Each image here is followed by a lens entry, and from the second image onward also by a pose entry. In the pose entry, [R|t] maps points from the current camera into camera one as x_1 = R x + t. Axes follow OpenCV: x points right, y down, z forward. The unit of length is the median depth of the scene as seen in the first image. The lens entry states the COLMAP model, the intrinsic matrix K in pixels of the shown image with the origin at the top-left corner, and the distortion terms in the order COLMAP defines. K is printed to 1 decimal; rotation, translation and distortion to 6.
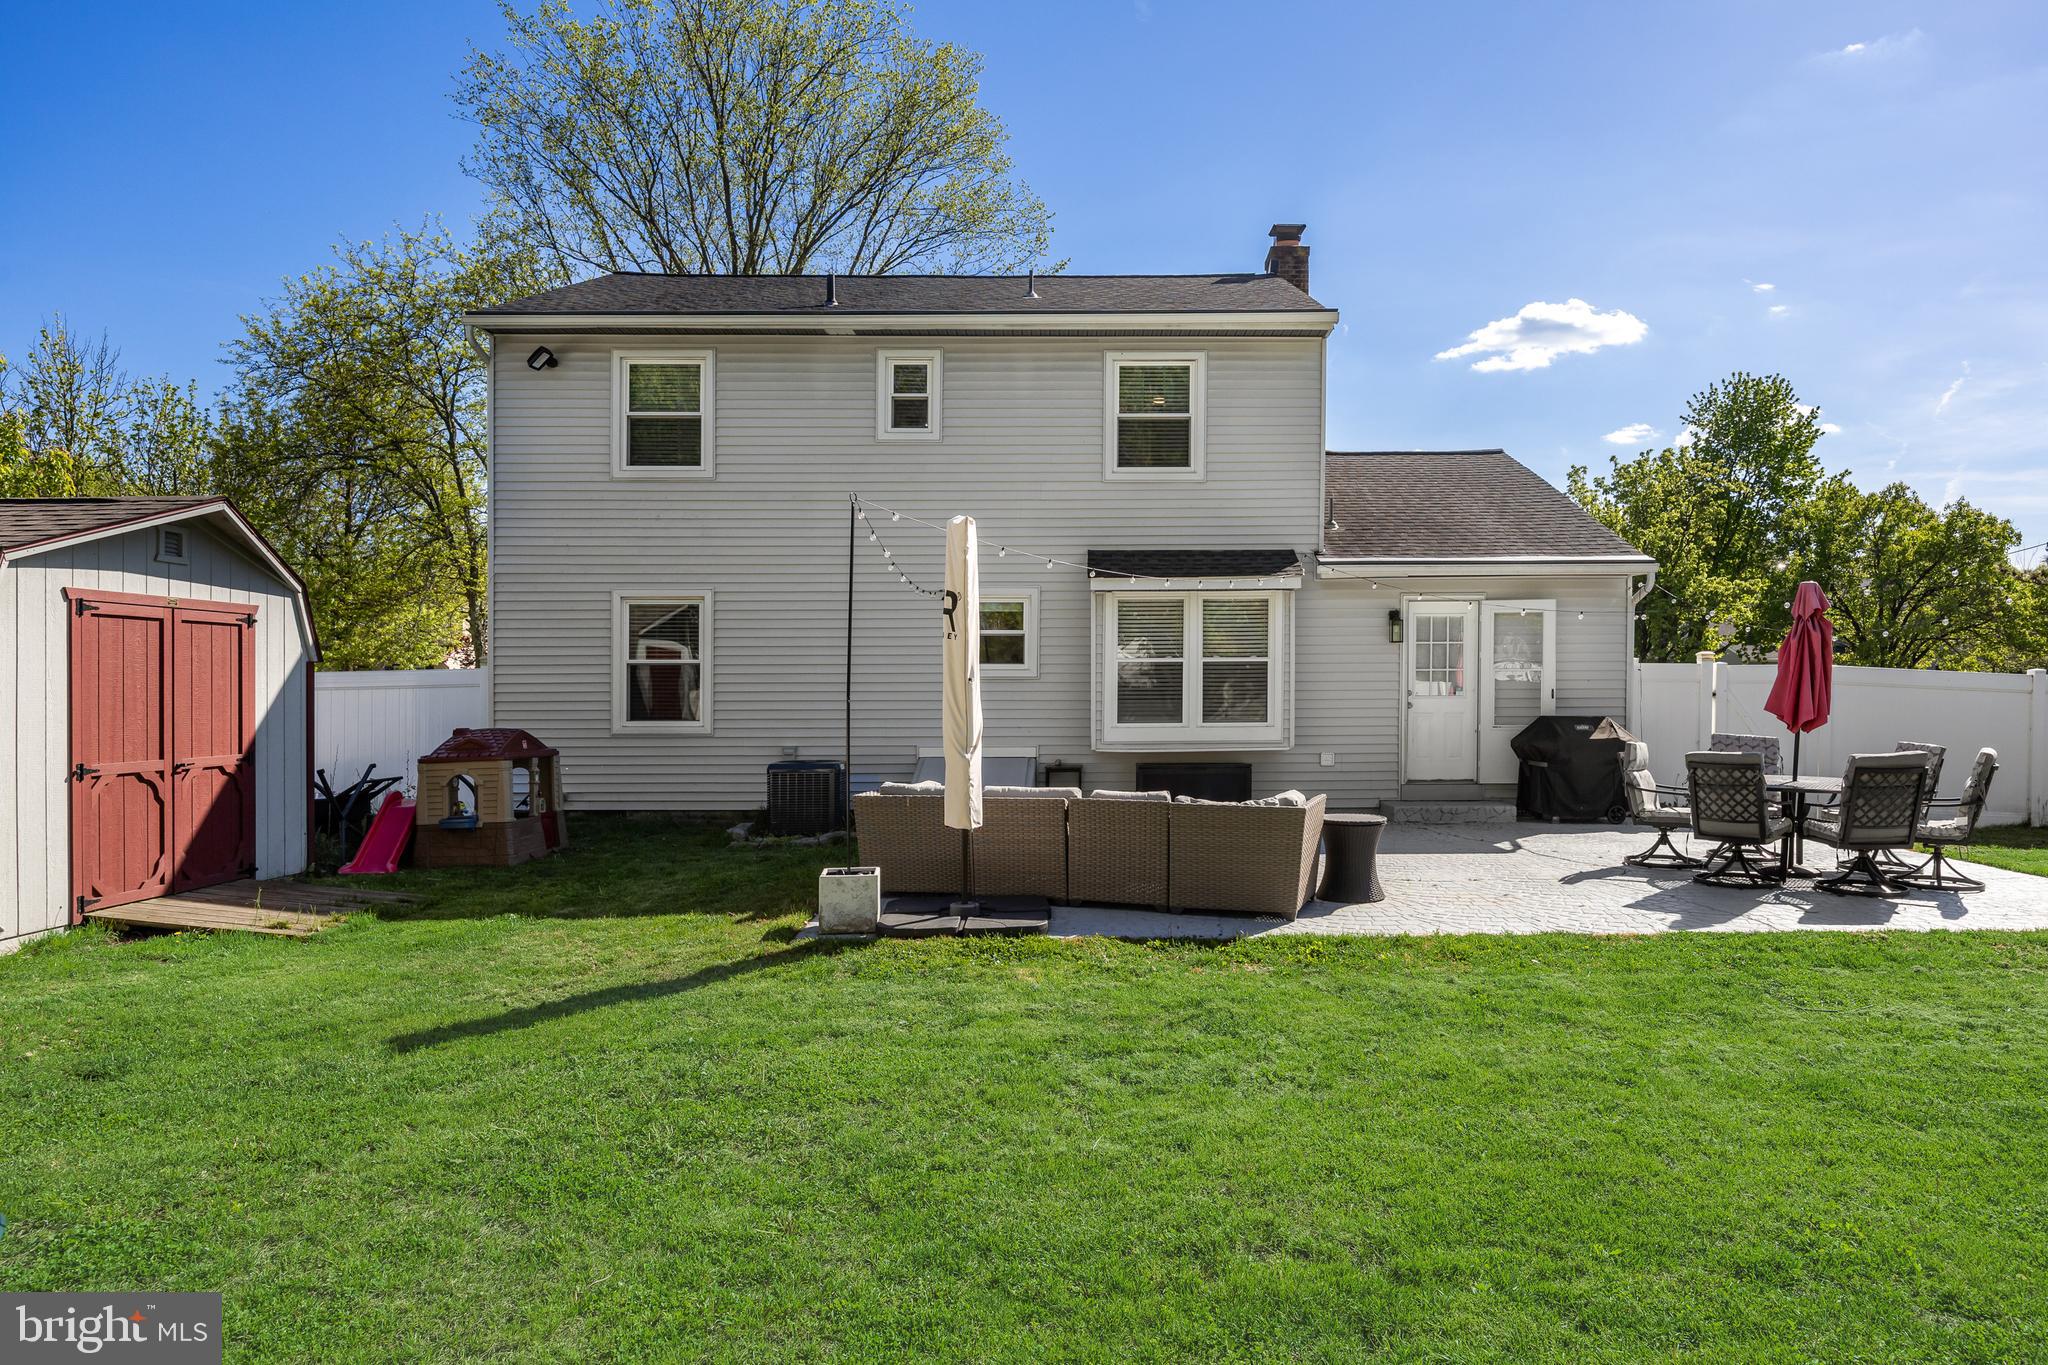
lens RADIAL K [[1237.9, 0, 1032.6], [0, 1237.9, 696.0], [0, 0, 1]] dist [0.002219, 0.000682]
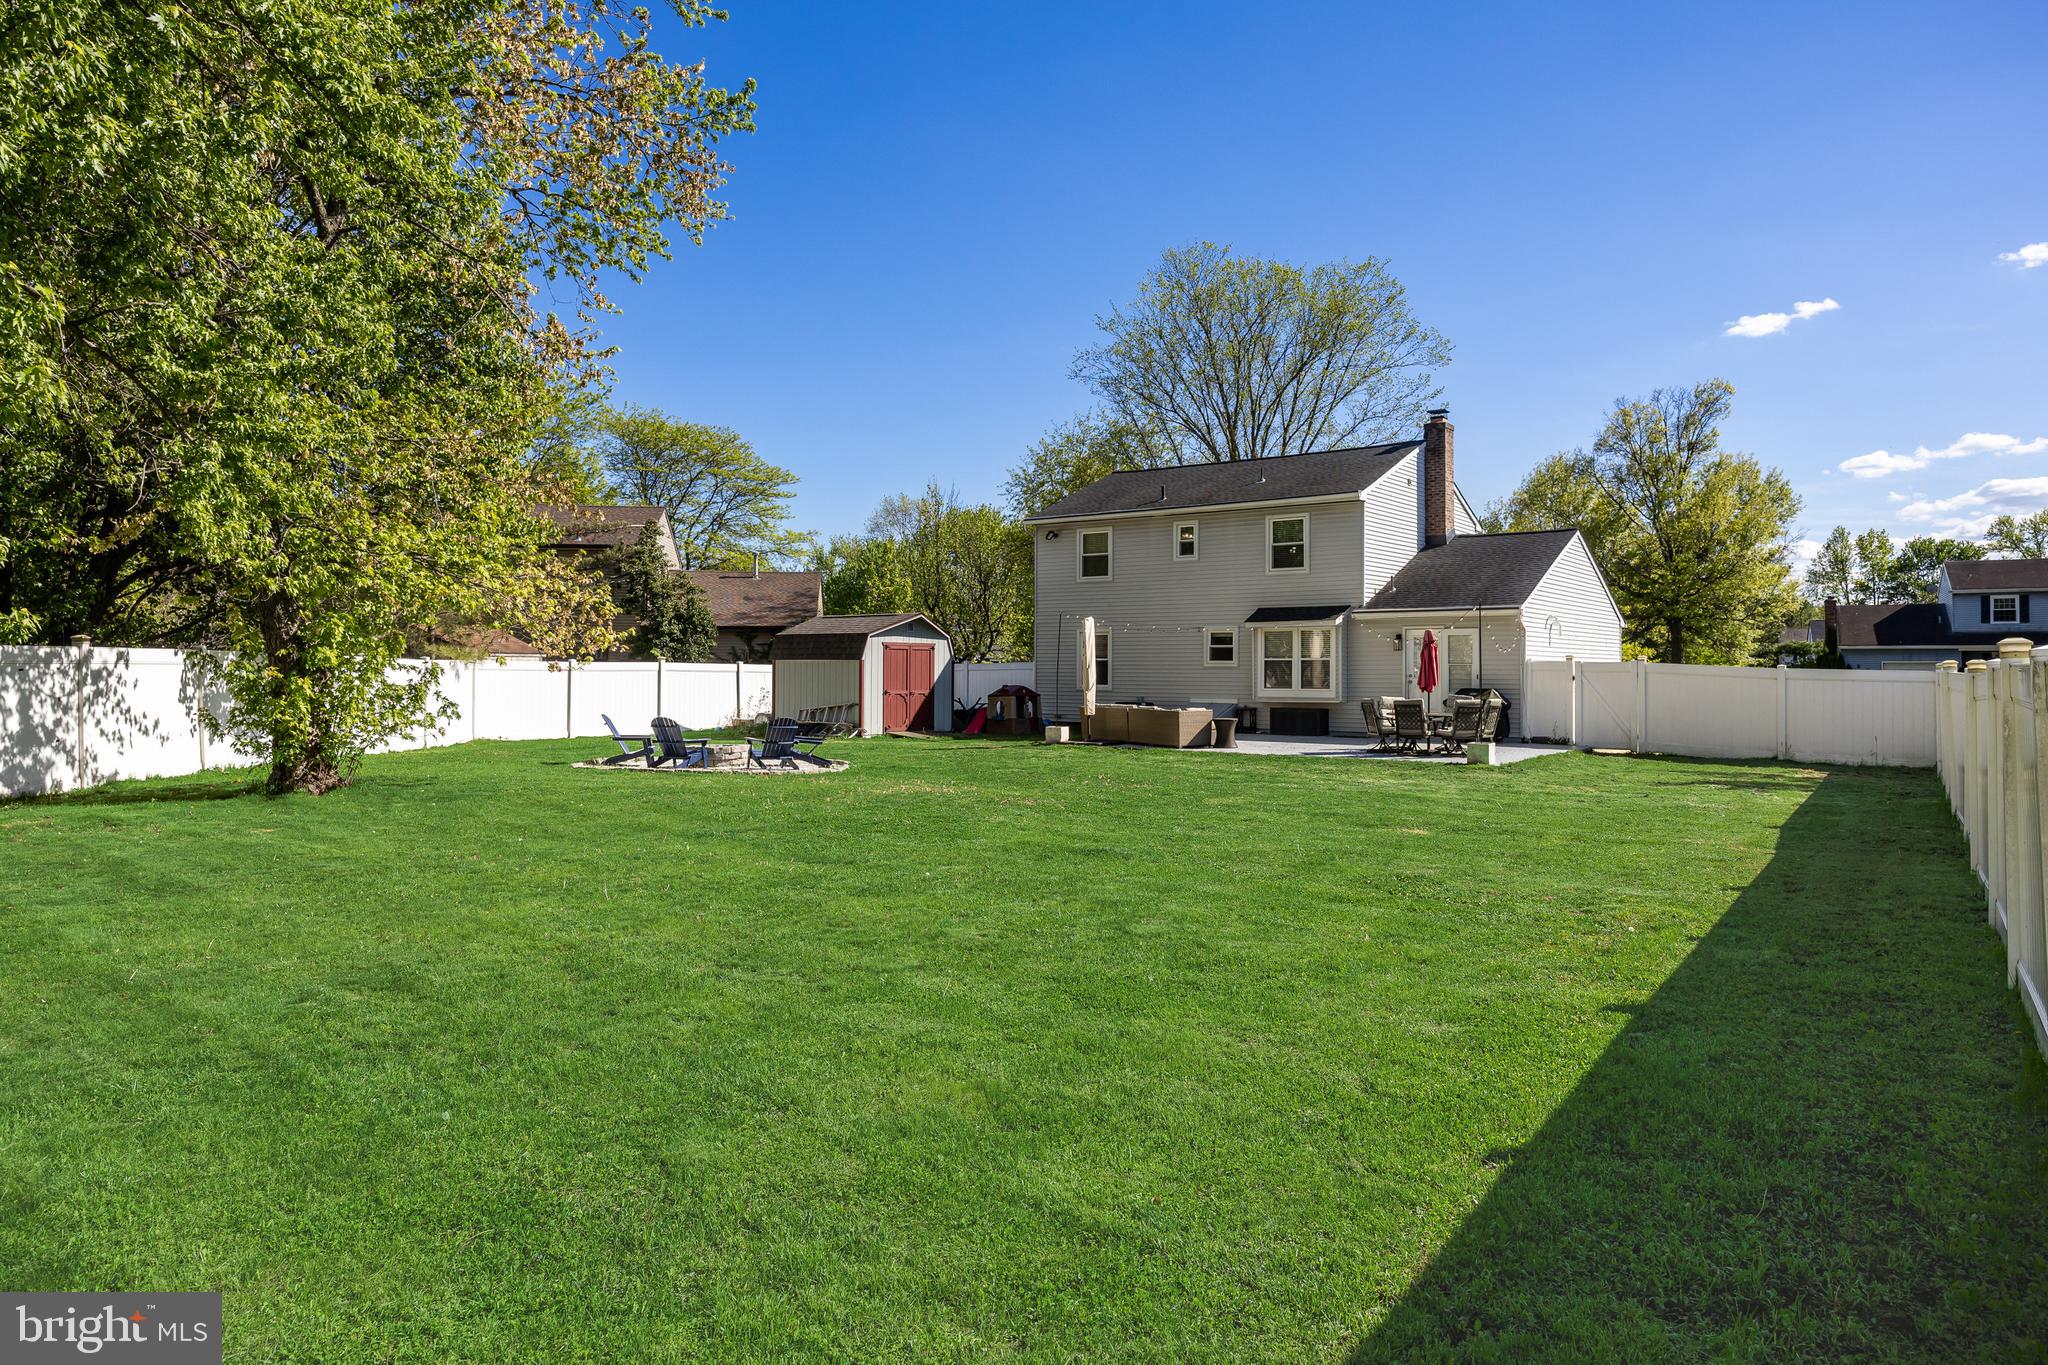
lens RADIAL K [[1355.5, 0, 1025.8], [0, 1355.5, 678.3], [0, 0, 1]] dist [0.001675, -0.000108]
pose [[0.795021, 0.012384, -0.606455, 1.173743], [-0.010620, 0.999923, 0.006496, -0.006623], [0.606488, 0.001276, 0.795091, -1.139655]]
